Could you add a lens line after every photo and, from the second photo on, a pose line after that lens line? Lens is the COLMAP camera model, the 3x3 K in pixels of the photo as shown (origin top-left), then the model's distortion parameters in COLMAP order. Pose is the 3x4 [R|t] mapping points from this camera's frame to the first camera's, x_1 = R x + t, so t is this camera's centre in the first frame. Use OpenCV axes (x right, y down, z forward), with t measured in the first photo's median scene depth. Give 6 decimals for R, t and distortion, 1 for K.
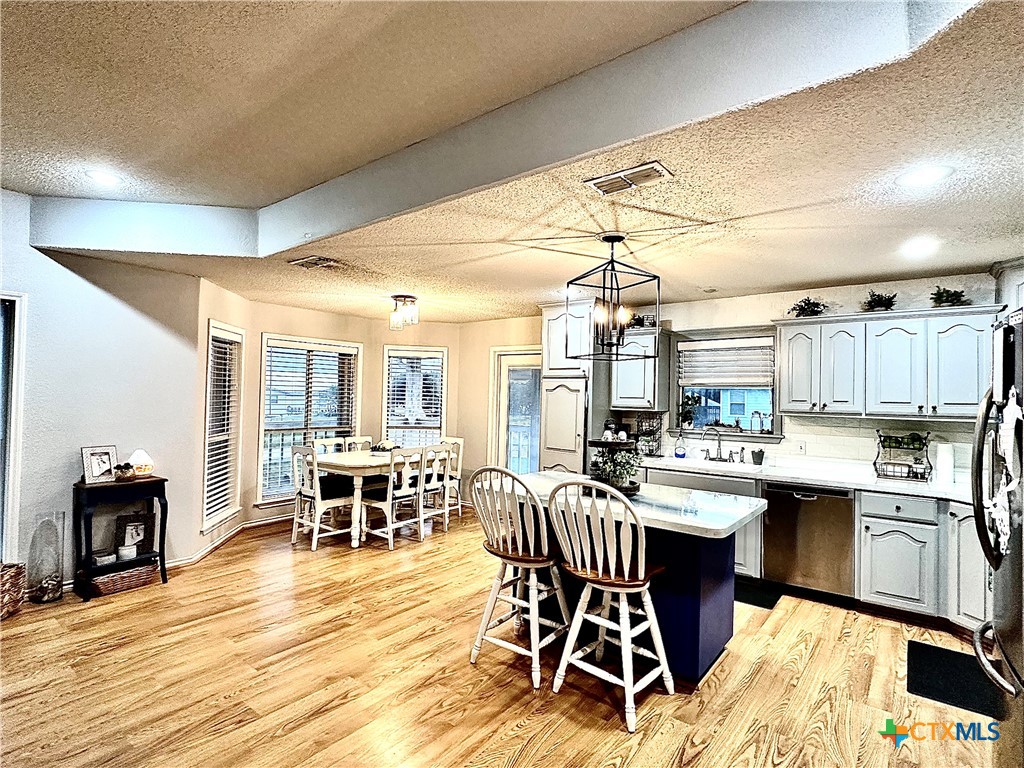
lens RADIAL K [[516.9, 0, 509.6], [0, 516.9, 386.4], [0, 0, 1]] dist [0.000842, -0.000335]
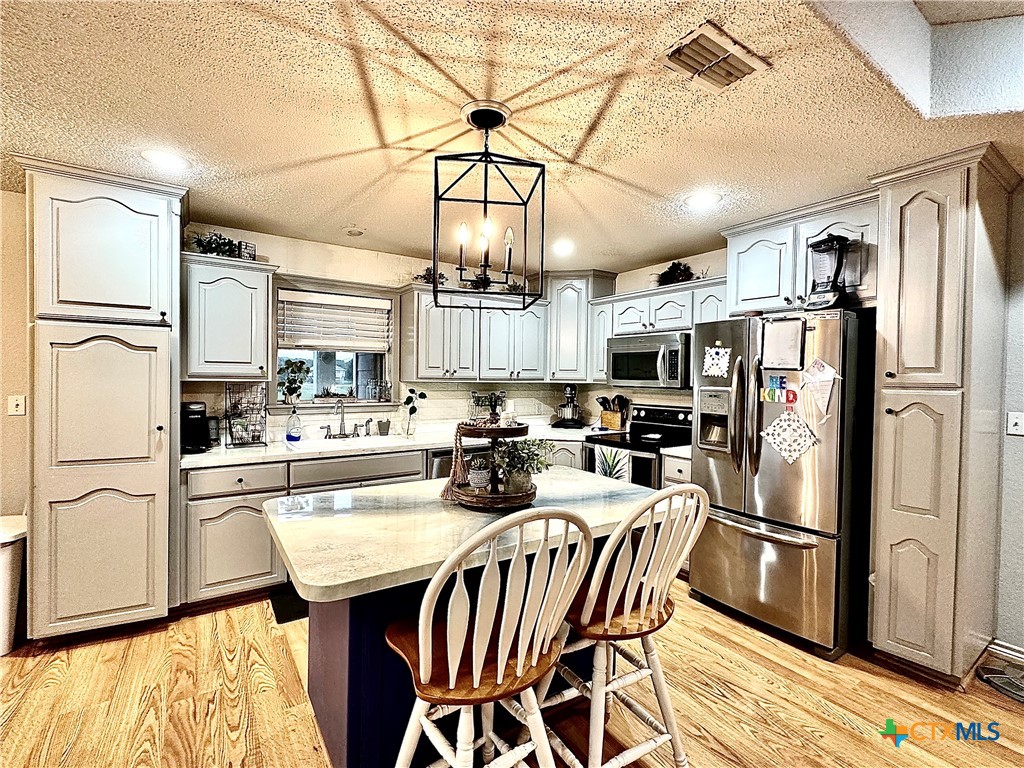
lens RADIAL K [[463.7, 0, 510.3], [0, 463.7, 385.6], [0, 0, 1]] dist [-0.000467, -0.000190]
pose [[0.301155, -0.035534, 0.952913, -0.236888], [-0.027802, 0.998553, 0.046023, 0.015572], [-0.953170, -0.040352, 0.299731, 0.506250]]
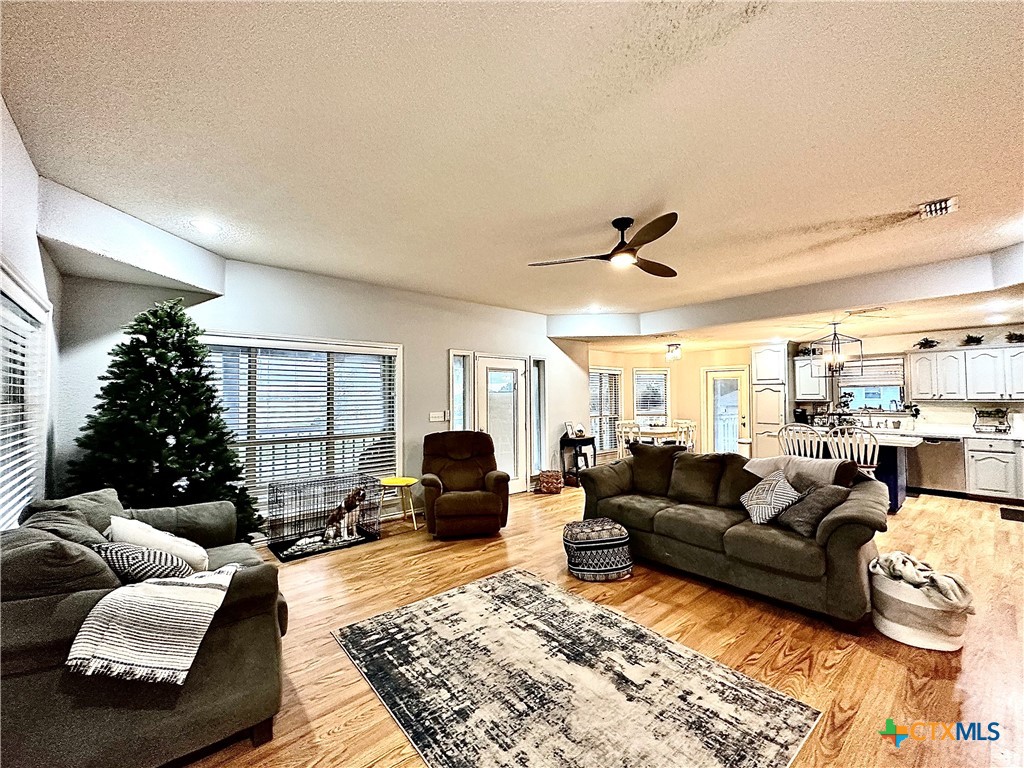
lens RADIAL K [[420.9, 0, 512.0], [0, 420.9, 384.0], [0, 0, 1]] dist [0.000108, 0.000112]
pose [[0.982309, -0.032227, -0.184475, -0.552203], [0.029926, 0.999436, -0.015246, -0.024396], [0.184863, 0.009455, 0.982719, -0.686986]]
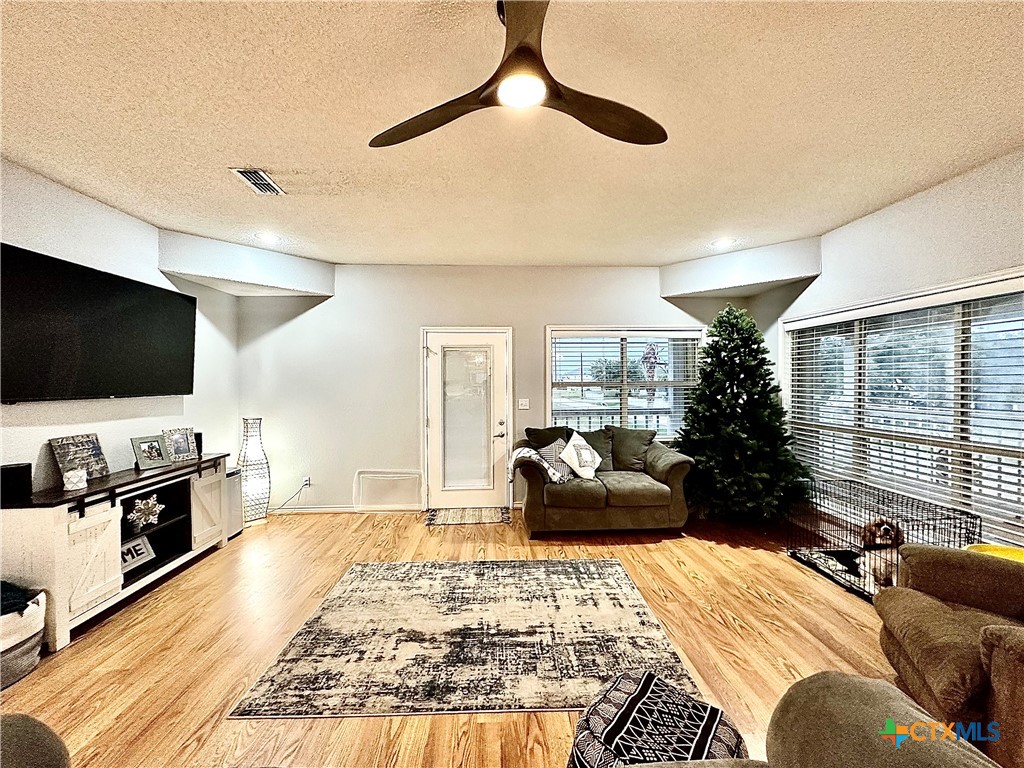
lens RADIAL K [[407.5, 0, 512.0], [0, 407.5, 384.0], [0, 0, 1]] dist [-0.000952, 0.000069]
pose [[-0.753640, -0.006303, -0.657257, -0.295029], [0.007318, 0.999812, -0.017979, -0.007431], [0.657247, -0.018359, -0.753452, 0.224826]]
